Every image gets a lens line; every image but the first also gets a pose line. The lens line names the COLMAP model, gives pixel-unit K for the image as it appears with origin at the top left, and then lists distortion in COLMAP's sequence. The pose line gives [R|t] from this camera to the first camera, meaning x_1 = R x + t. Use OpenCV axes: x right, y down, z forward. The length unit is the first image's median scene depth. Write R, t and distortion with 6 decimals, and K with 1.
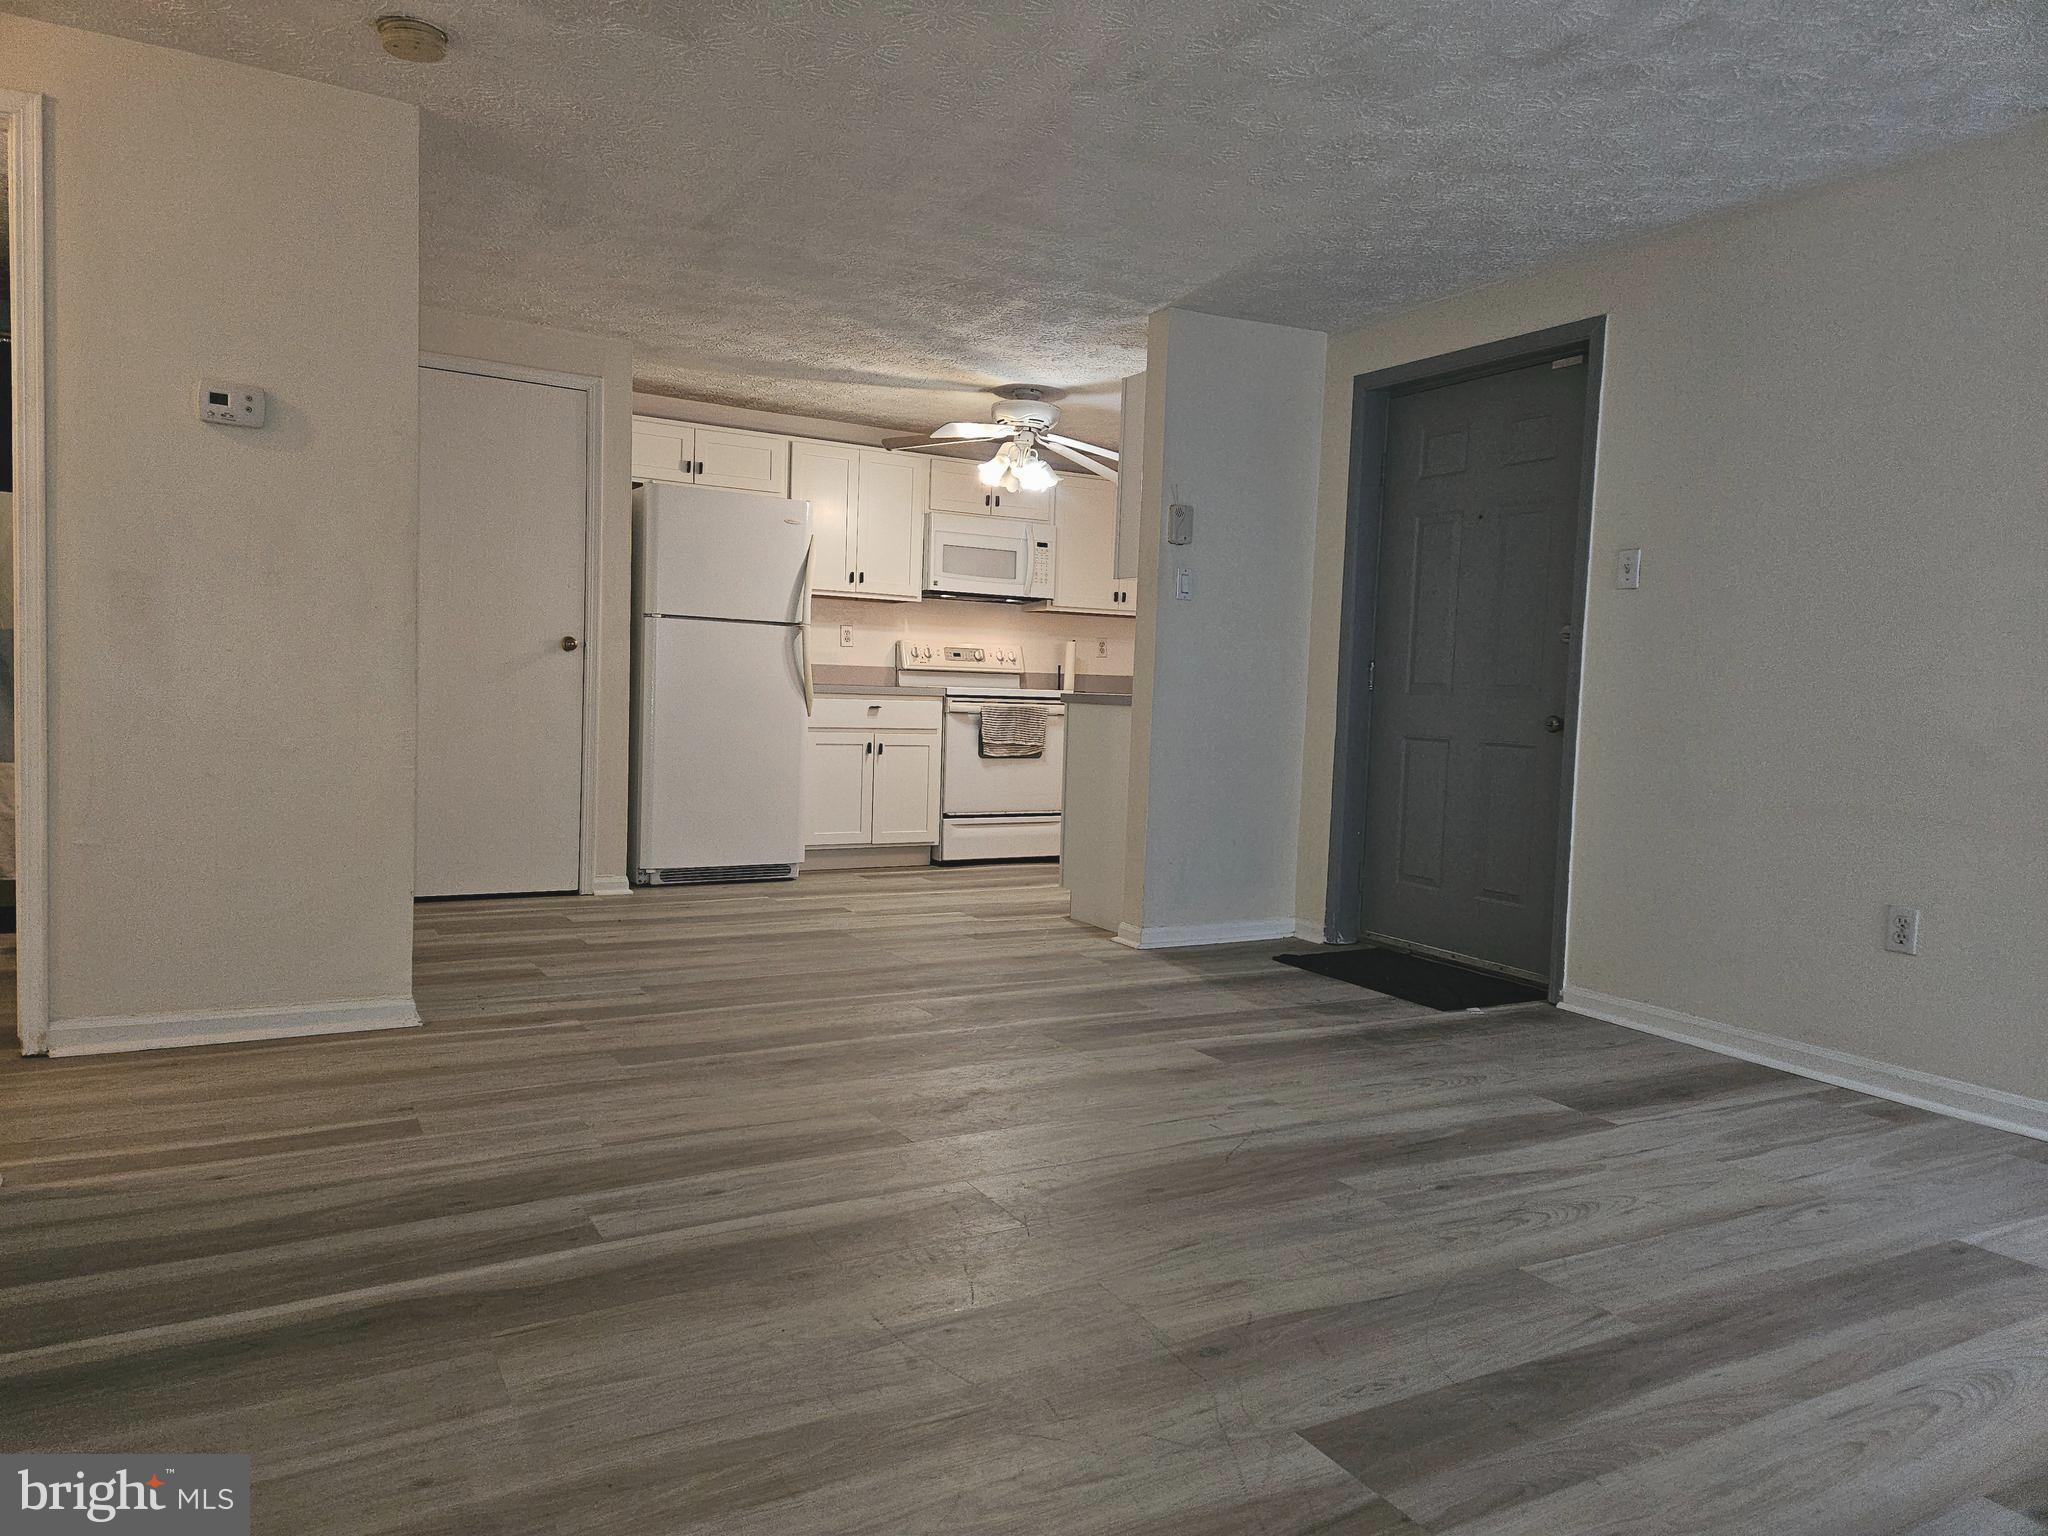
lens RADIAL K [[1363.3, 0, 1020.4], [0, 1363.3, 763.9], [0, 0, 1]] dist [0.085882, -0.063646]
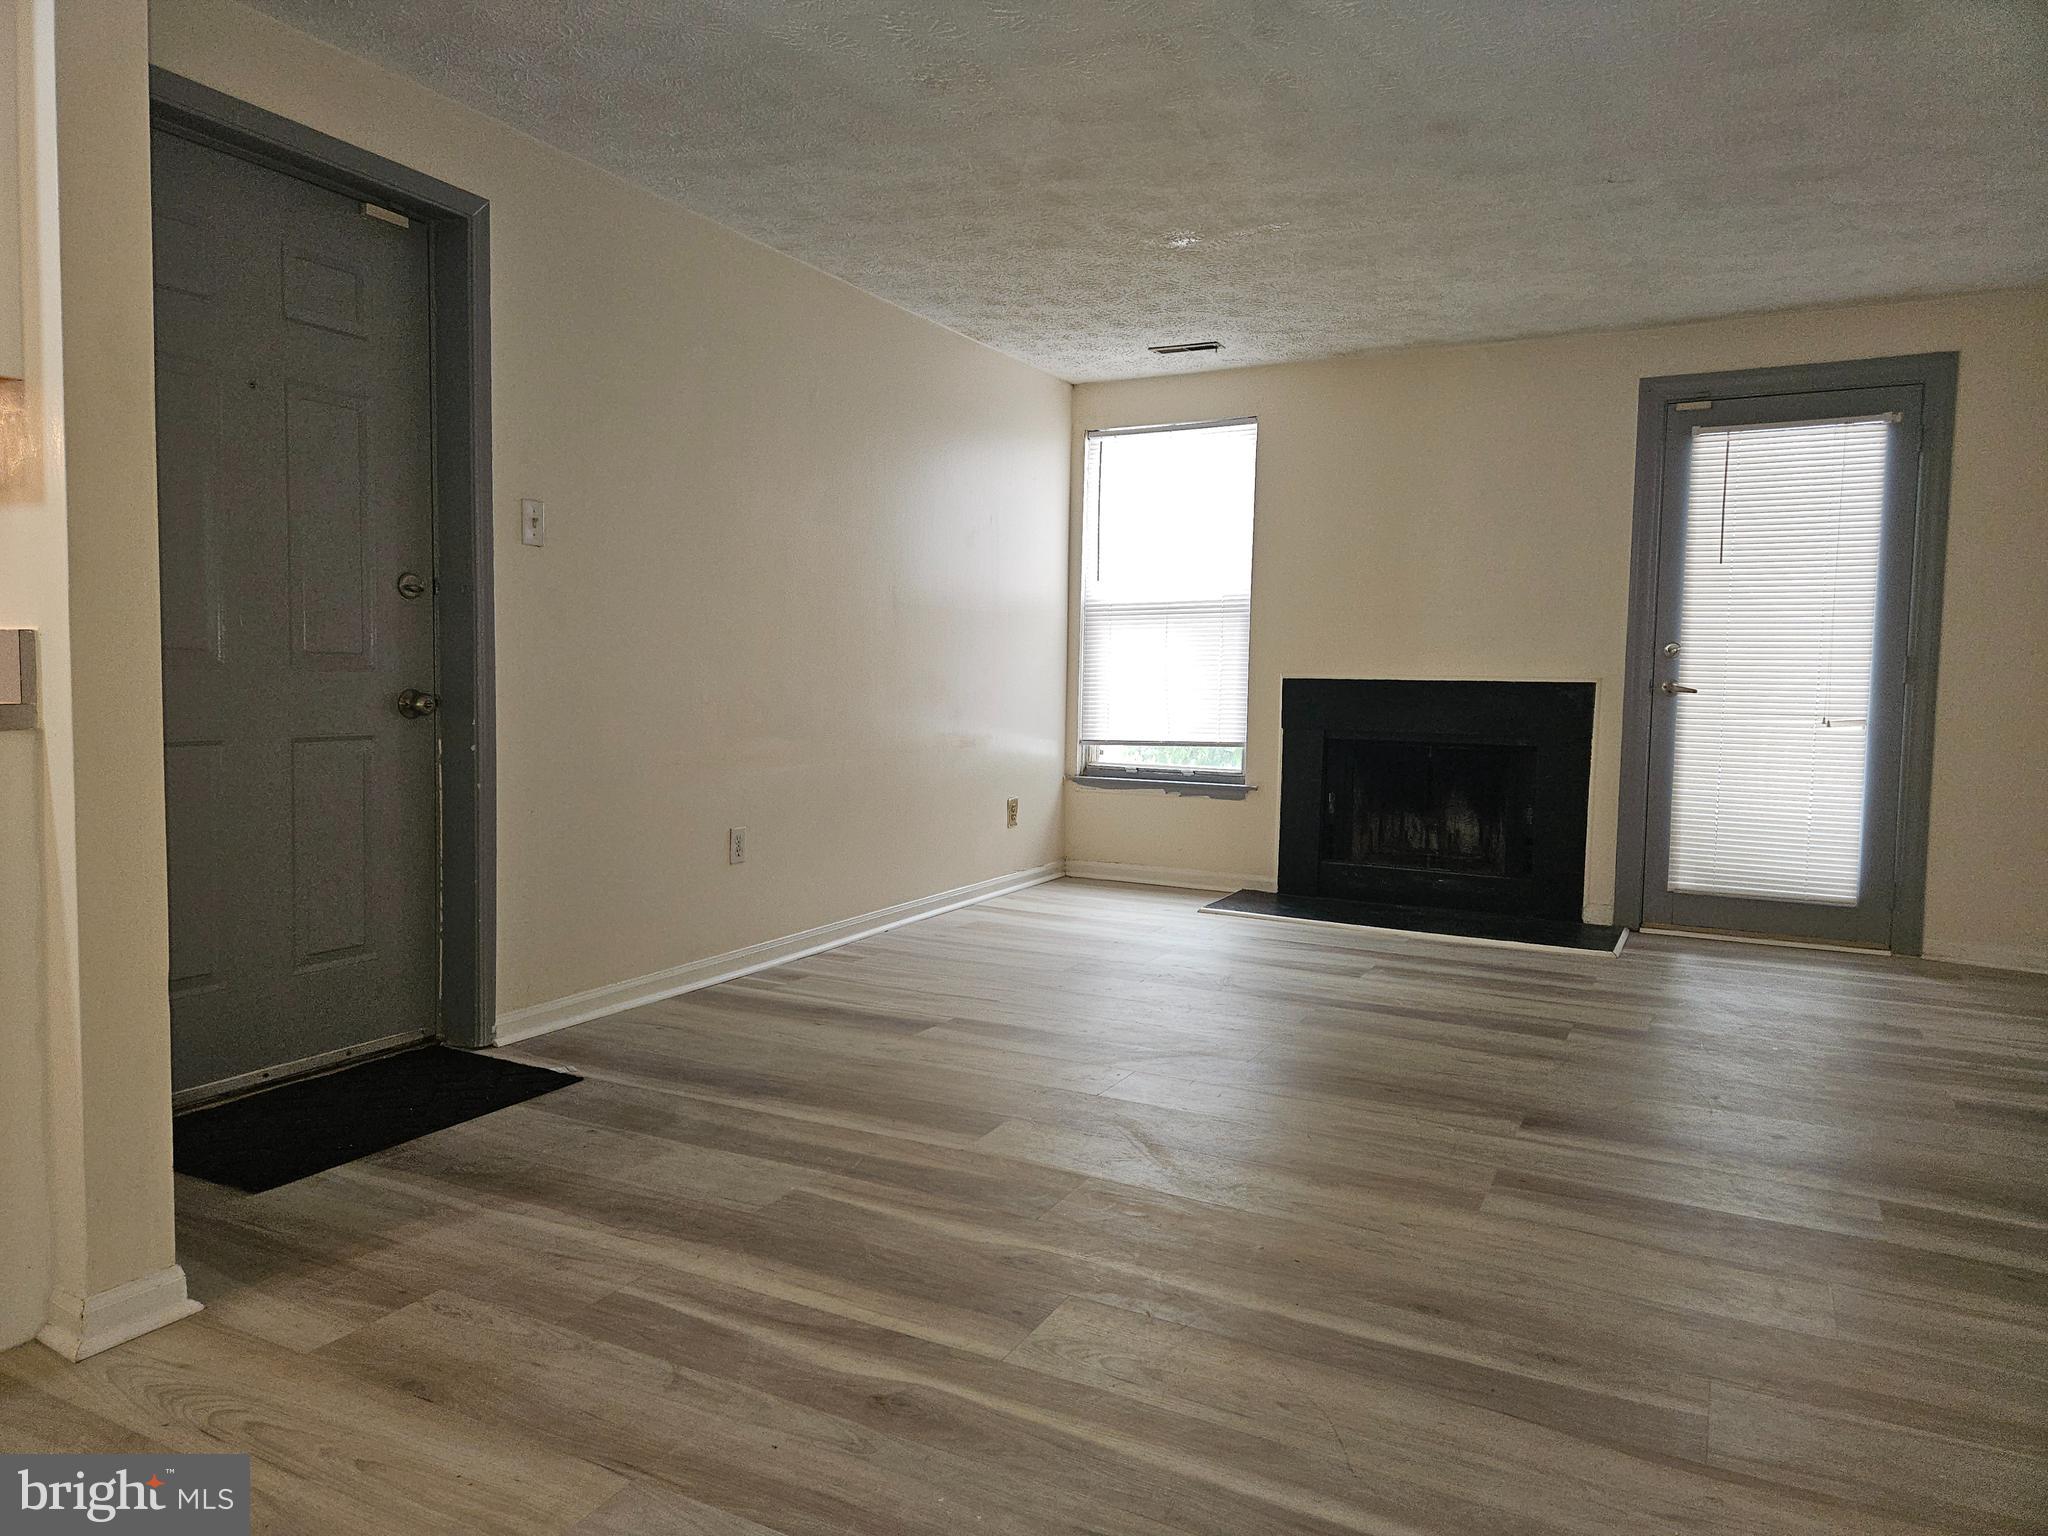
lens RADIAL K [[1363.3, 0, 1020.4], [0, 1363.3, 763.9], [0, 0, 1]] dist [0.085882, -0.063646]
pose [[-0.540540, -0.107390, 0.834436, -0.337263], [0.007823, 0.991135, 0.132625, -0.073772], [-0.841282, 0.078217, -0.534908, 0.871222]]
